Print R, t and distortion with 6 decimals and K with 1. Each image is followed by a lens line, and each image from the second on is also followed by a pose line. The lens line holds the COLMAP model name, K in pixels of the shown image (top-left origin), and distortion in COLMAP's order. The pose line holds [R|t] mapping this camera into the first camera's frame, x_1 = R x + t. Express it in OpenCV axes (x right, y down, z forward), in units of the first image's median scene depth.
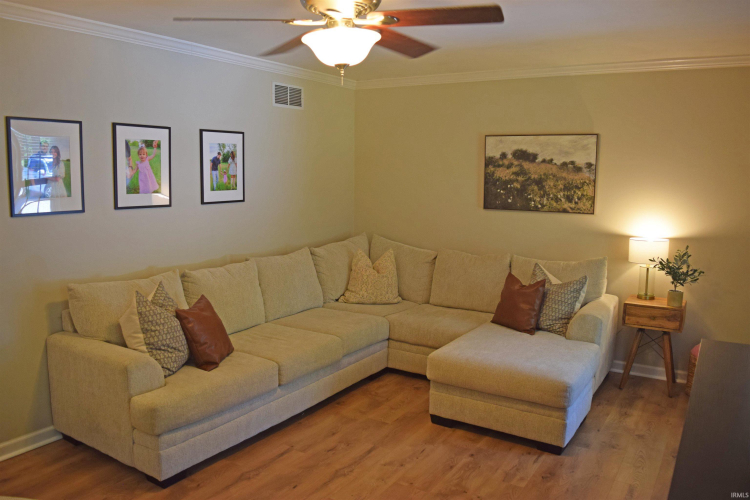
lens RADIAL K [[590.4, 0, 374.7], [0, 590.4, 249.4], [0, 0, 1]] dist [-0.095840, 0.024732]
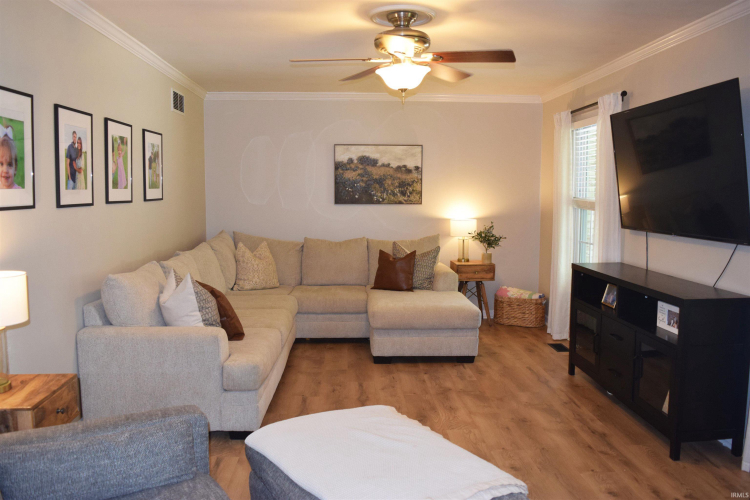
lens RADIAL K [[590.4, 0, 378.2], [0, 590.4, 246.6], [0, 0, 1]] dist [-0.095840, 0.024732]
pose [[0.819673, -0.062887, 0.569370, -0.599609], [0.080167, 0.996767, -0.005317, 0.045323], [-0.567195, 0.050003, 0.822064, -0.082570]]
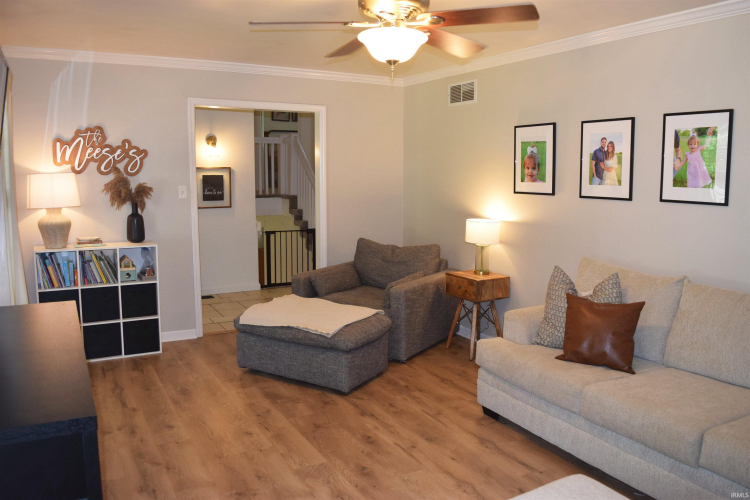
lens RADIAL K [[590.4, 0, 375.0], [0, 590.4, 246.5], [0, 0, 1]] dist [-0.095840, 0.024732]
pose [[-0.484516, 0.100949, -0.868938, 0.616539], [-0.120484, 0.976152, 0.180586, -0.106495], [0.866446, 0.192191, -0.460798, 0.983960]]
